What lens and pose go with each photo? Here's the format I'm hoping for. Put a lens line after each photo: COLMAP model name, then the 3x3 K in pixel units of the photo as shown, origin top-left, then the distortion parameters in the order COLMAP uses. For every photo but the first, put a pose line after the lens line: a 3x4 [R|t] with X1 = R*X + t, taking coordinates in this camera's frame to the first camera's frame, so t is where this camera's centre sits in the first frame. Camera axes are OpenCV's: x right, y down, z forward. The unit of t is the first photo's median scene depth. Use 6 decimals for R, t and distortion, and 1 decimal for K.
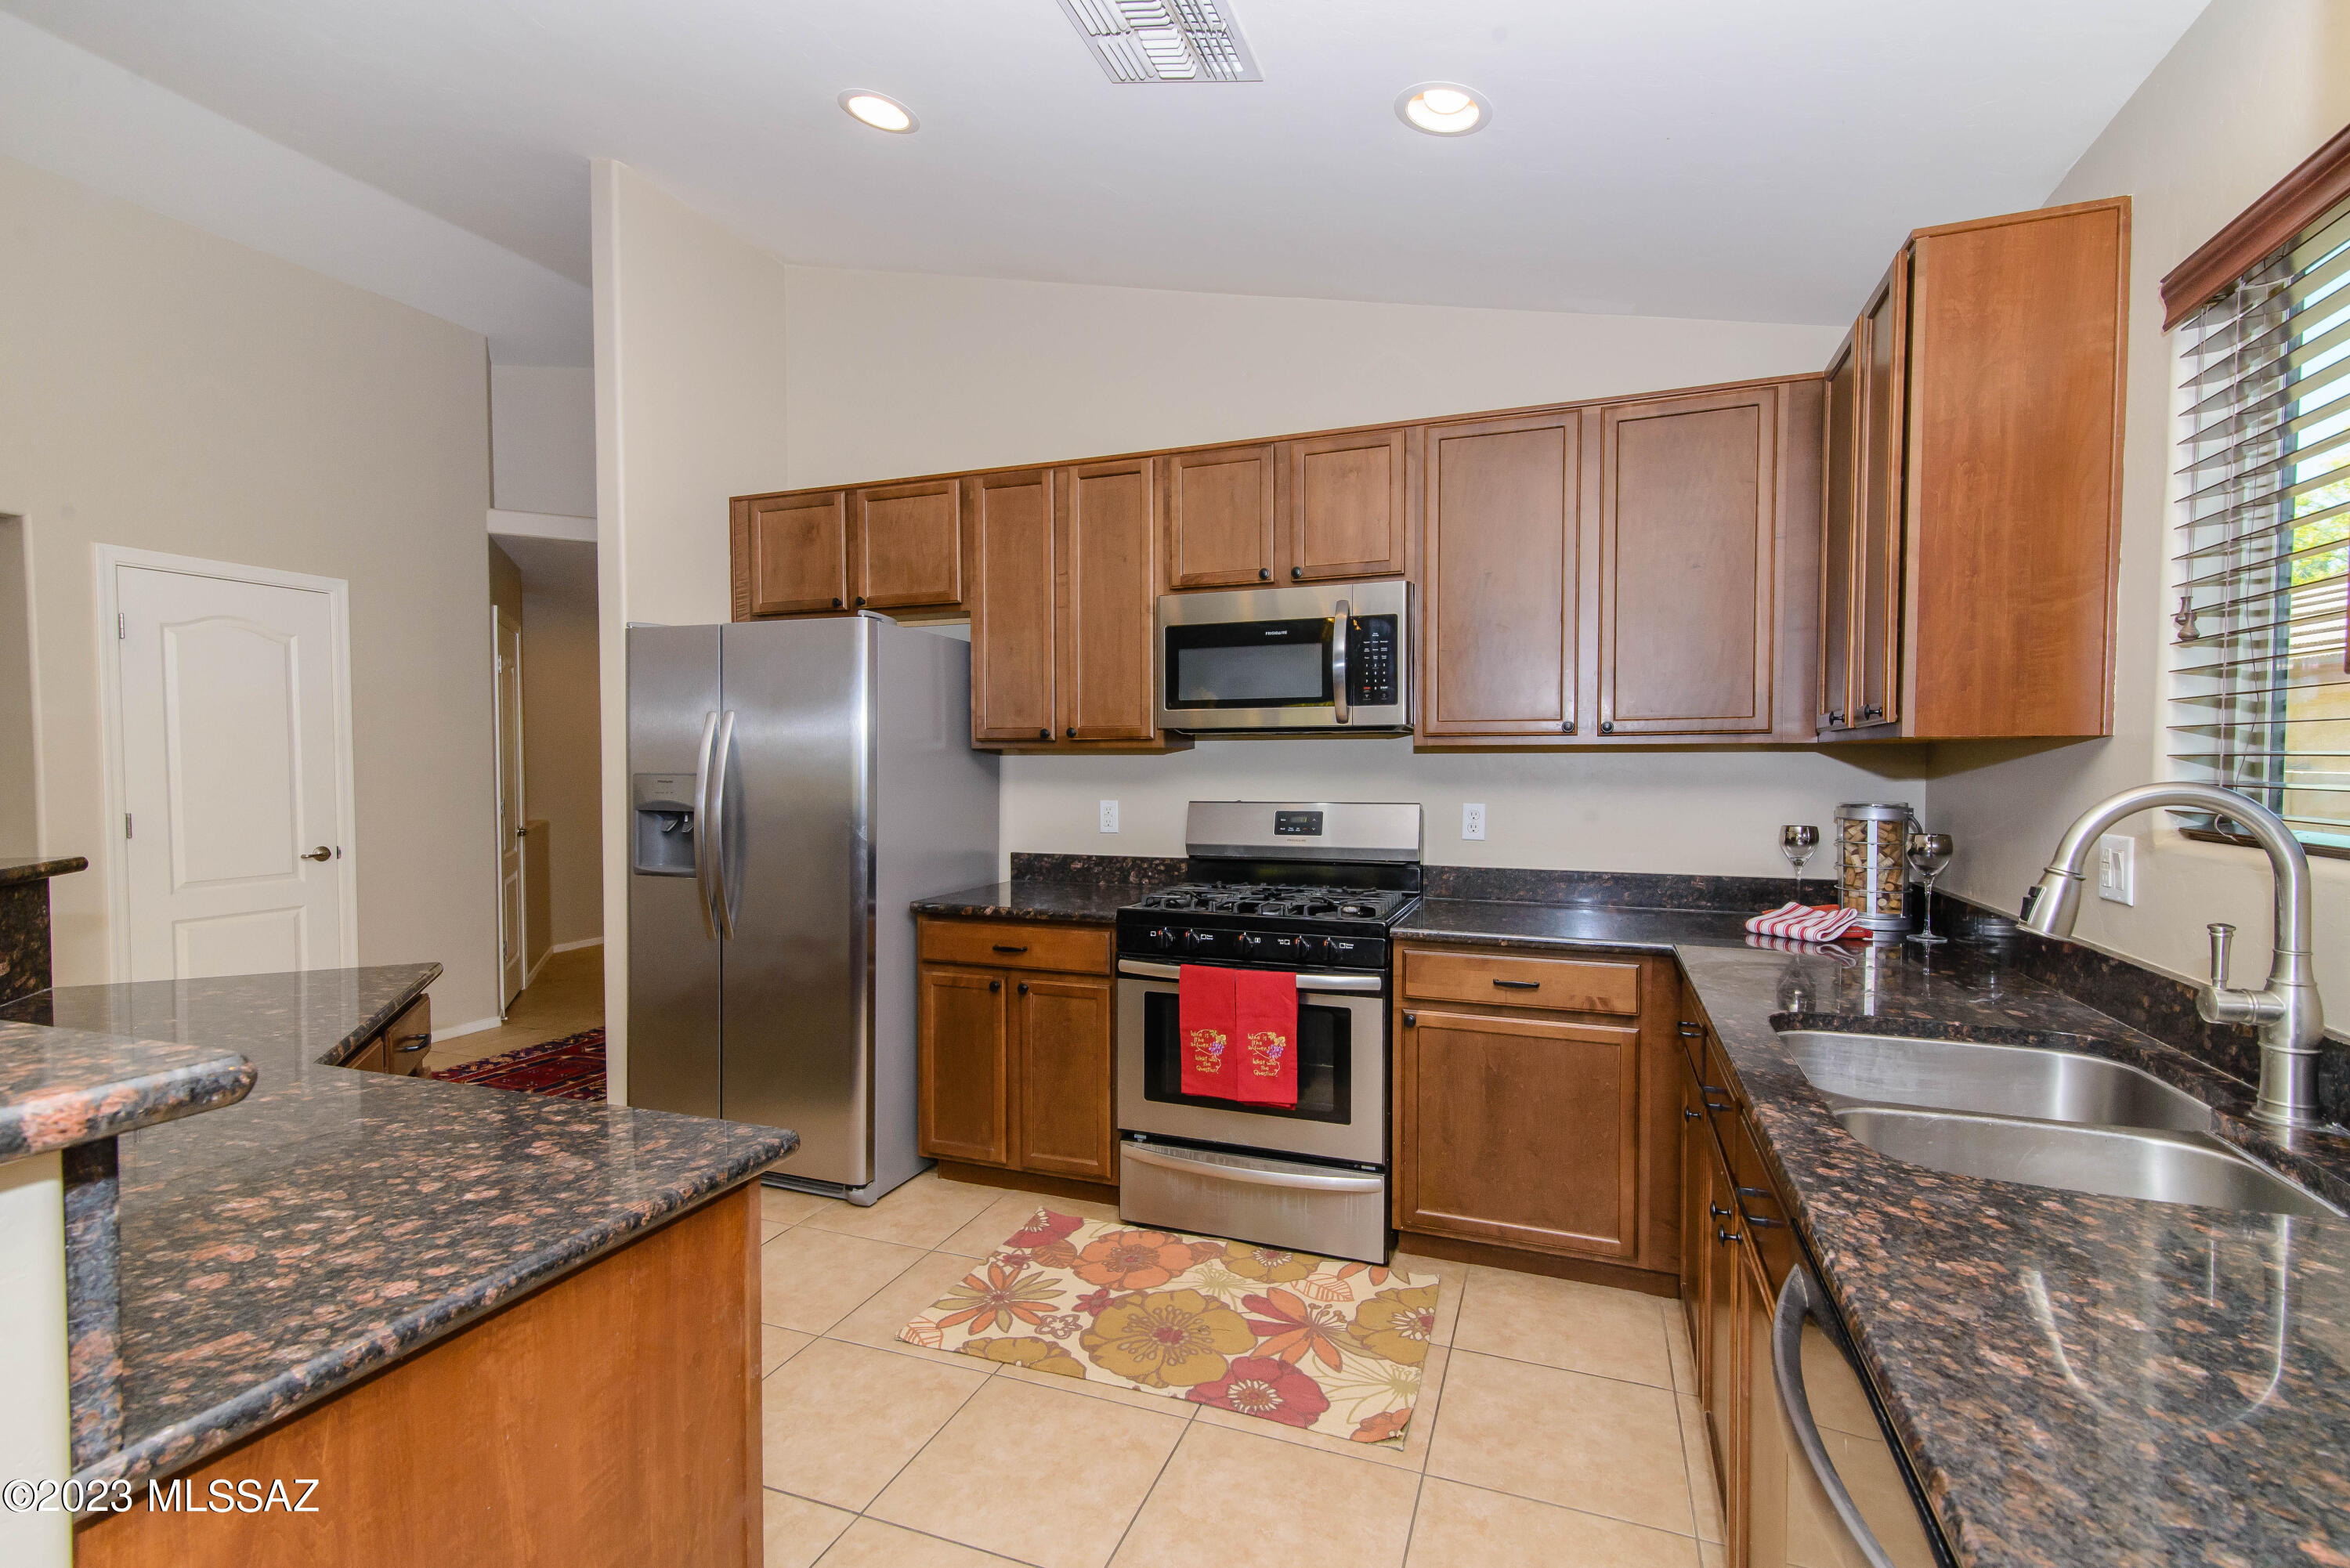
lens RADIAL K [[1061.5, 0, 1171.0], [0, 1061.5, 795.9], [0, 0, 1]] dist [0.018722, -0.002815]
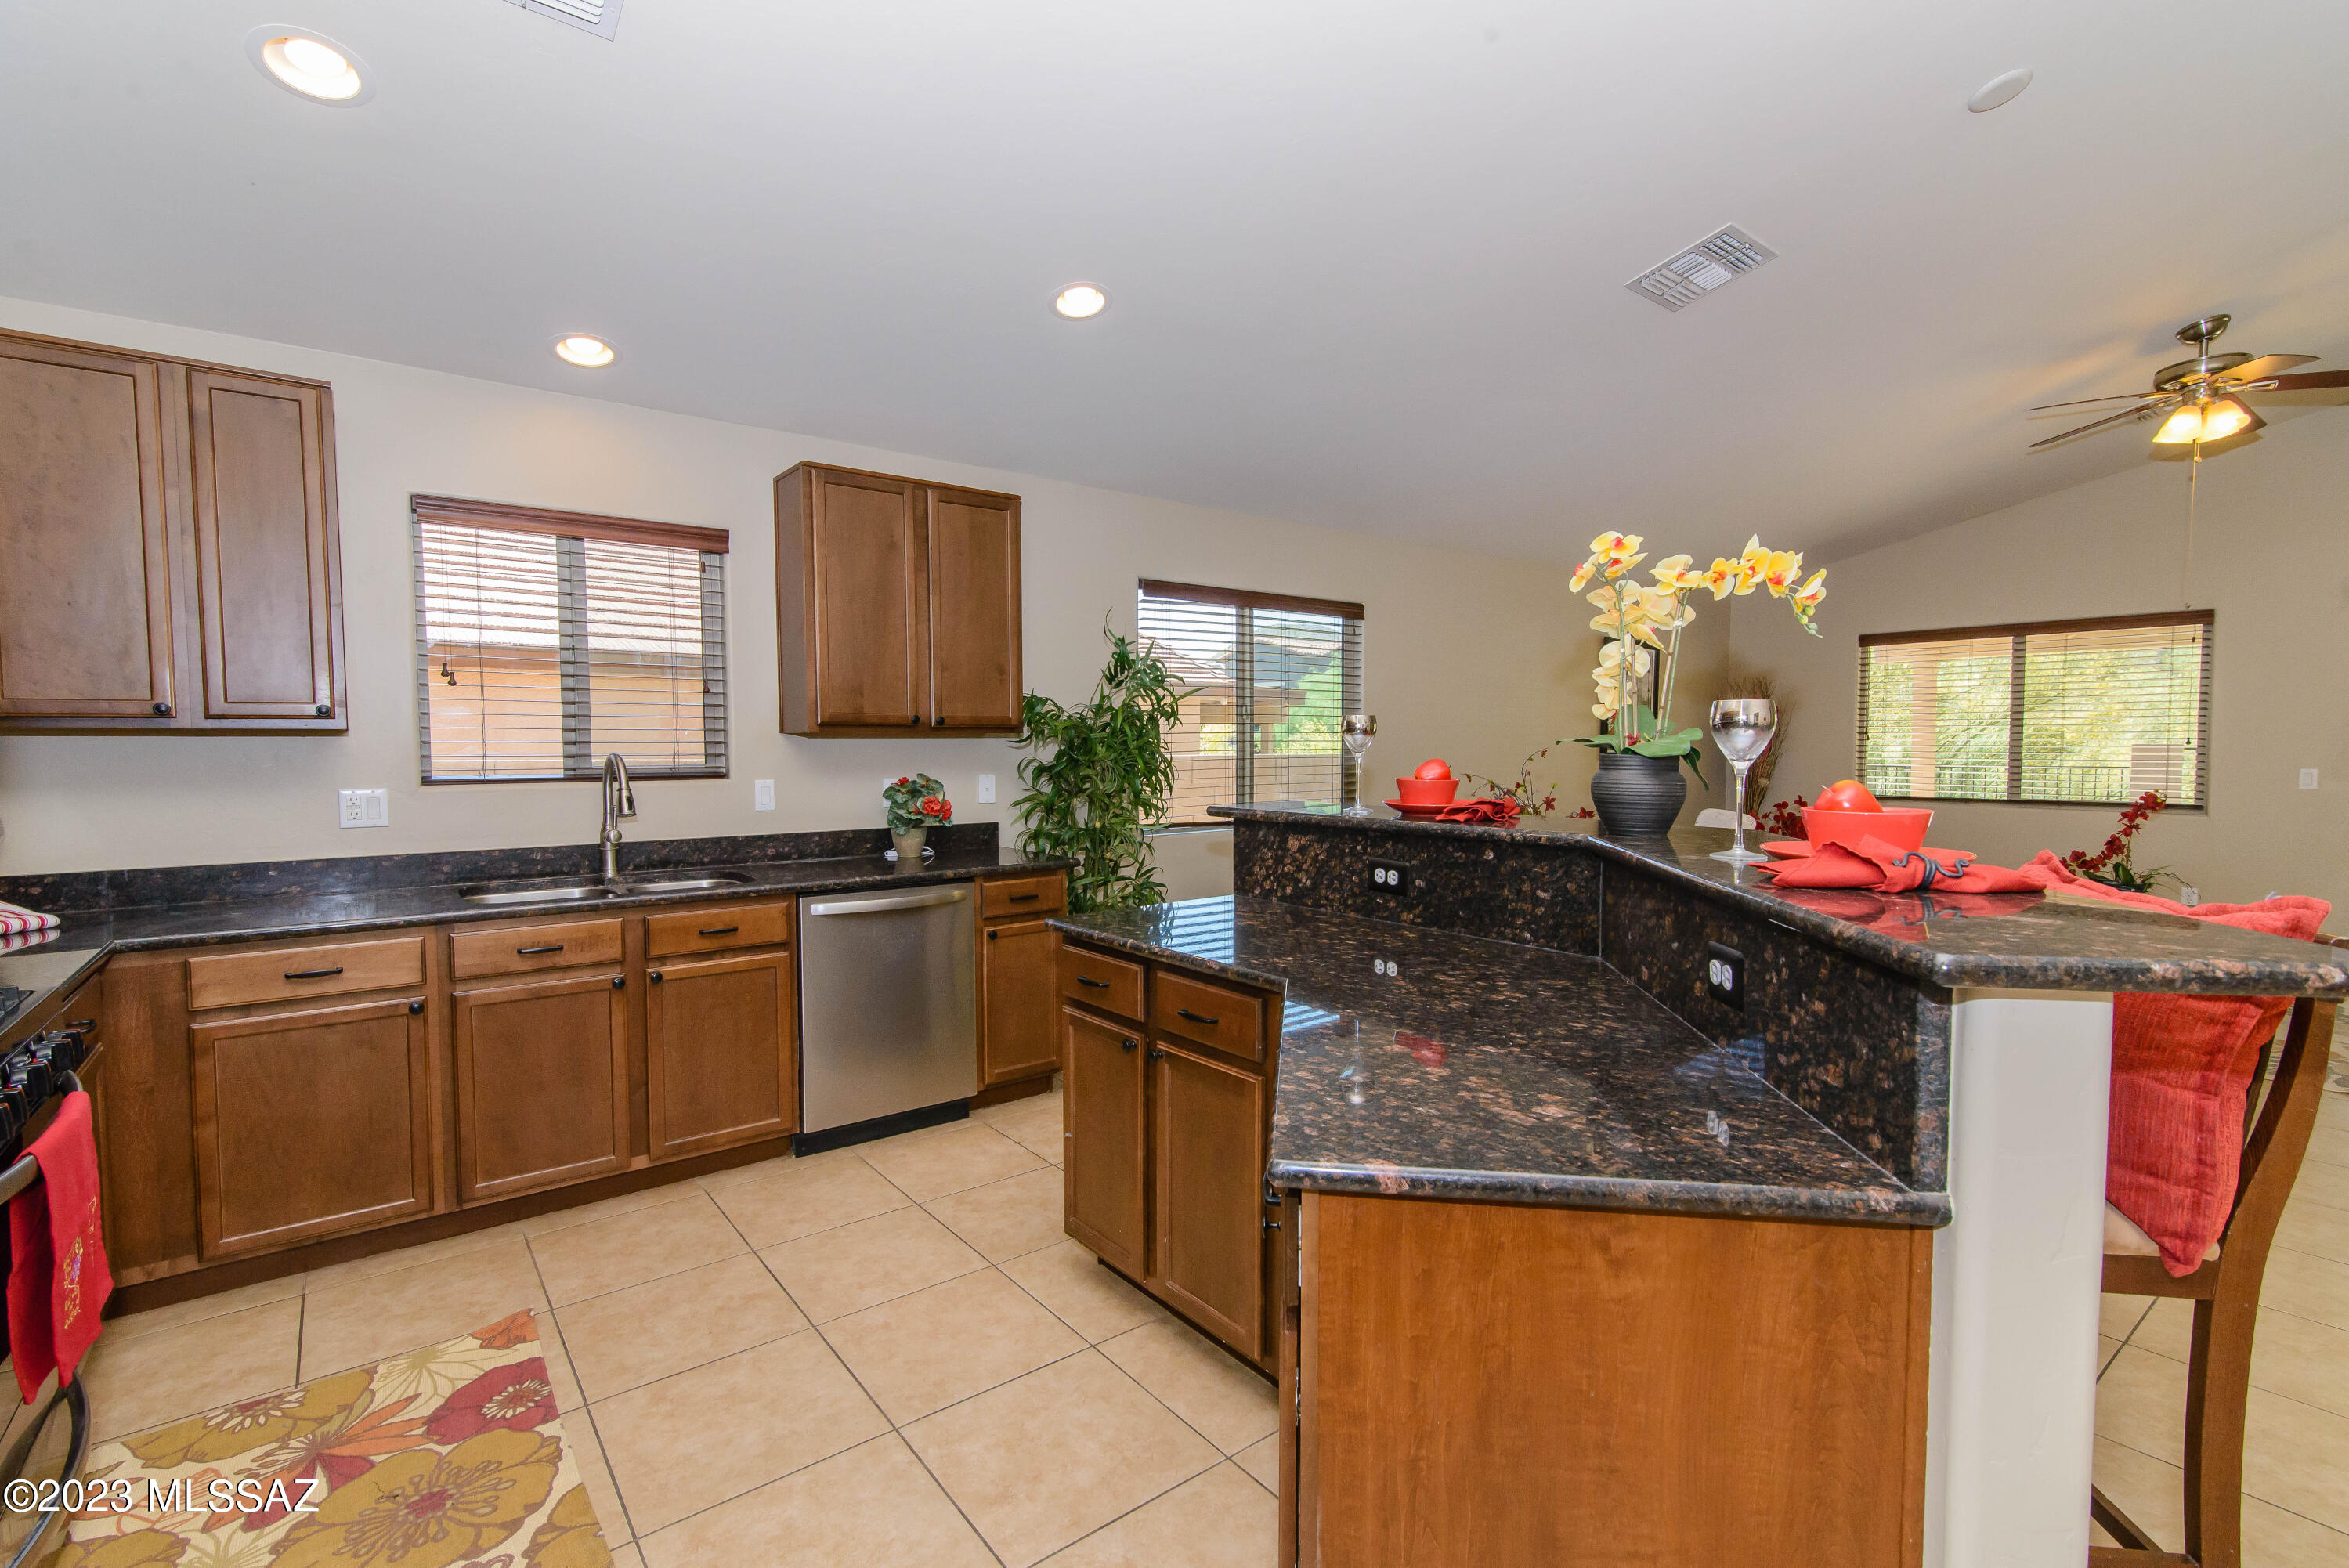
lens RADIAL K [[1061.1, 0, 1159.2], [0, 1061.1, 797.1], [0, 0, 1]] dist [0.018722, -0.002815]
pose [[-0.850180, -0.021791, 0.526042, -0.686093], [0.023696, 0.996547, 0.079578, -0.035500], [-0.525959, 0.080121, -0.846728, 1.097466]]
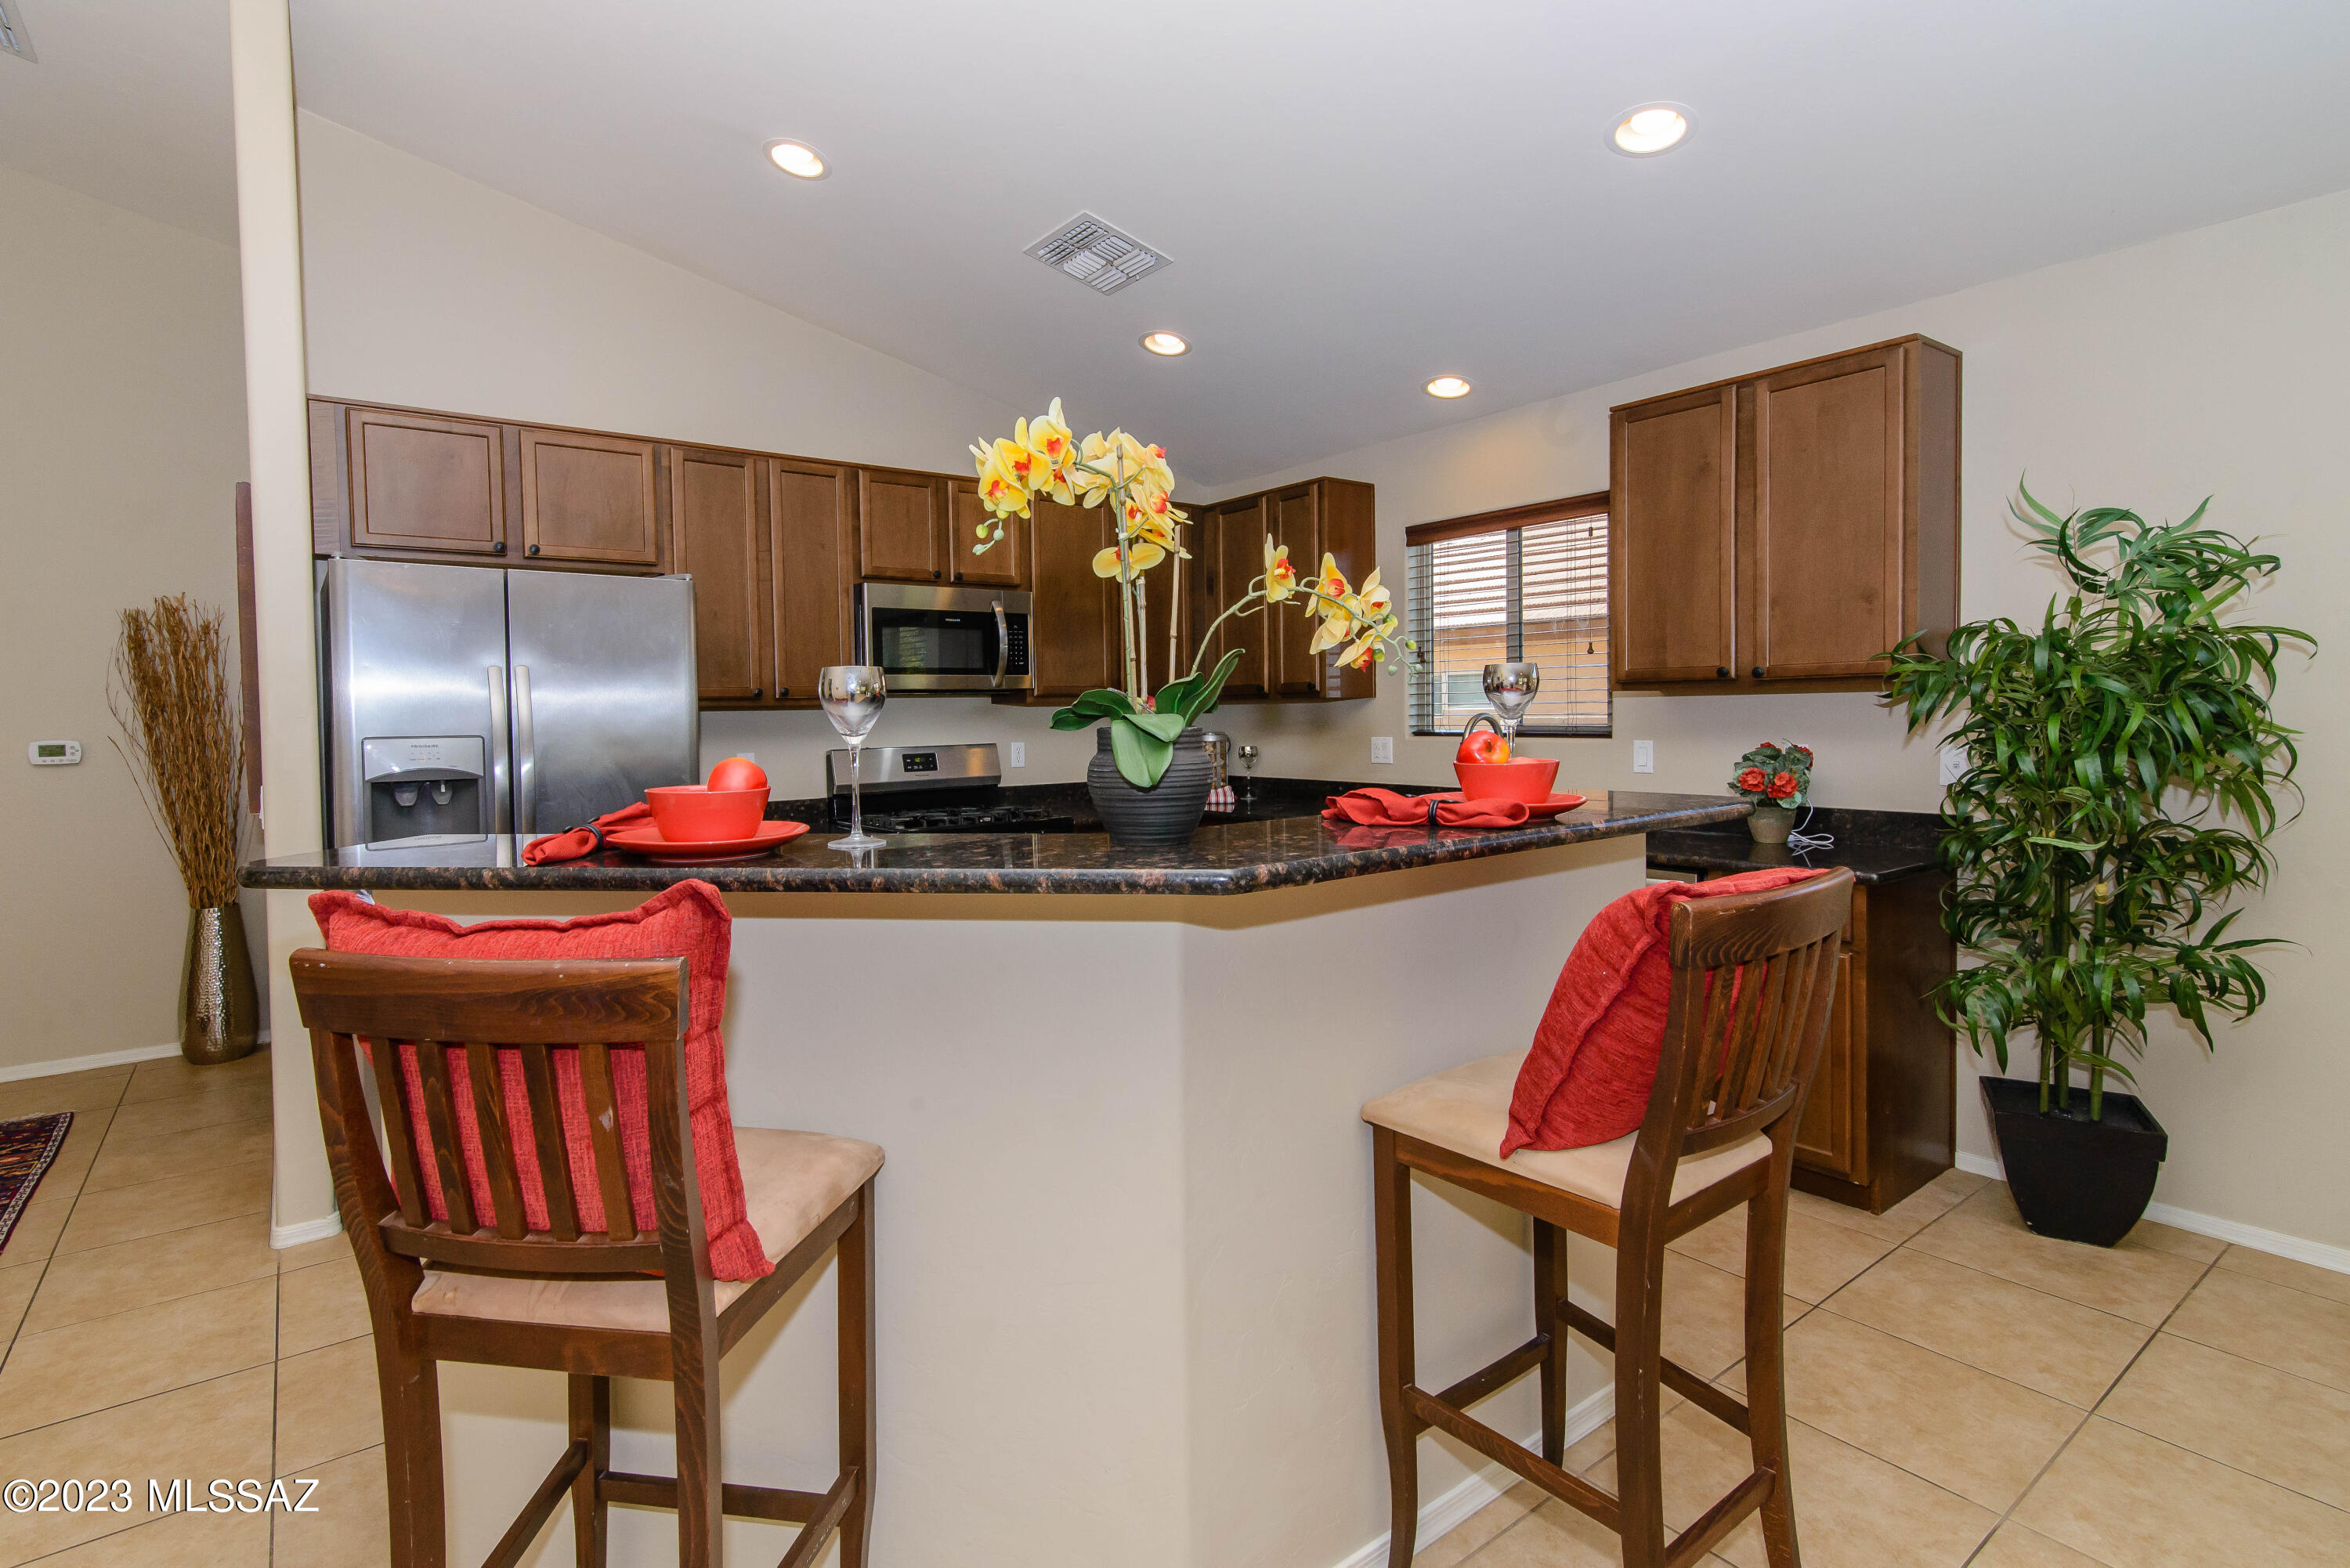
lens RADIAL K [[1133.1, 0, 1109.7], [0, 1133.1, 740.0], [0, 0, 1]] dist [0.030039, 0.000330]
pose [[0.548539, -0.034242, 0.835423, -1.047599], [0.044898, 0.998926, 0.011464, -0.007036], [-0.834918, 0.031221, 0.549488, 0.039902]]
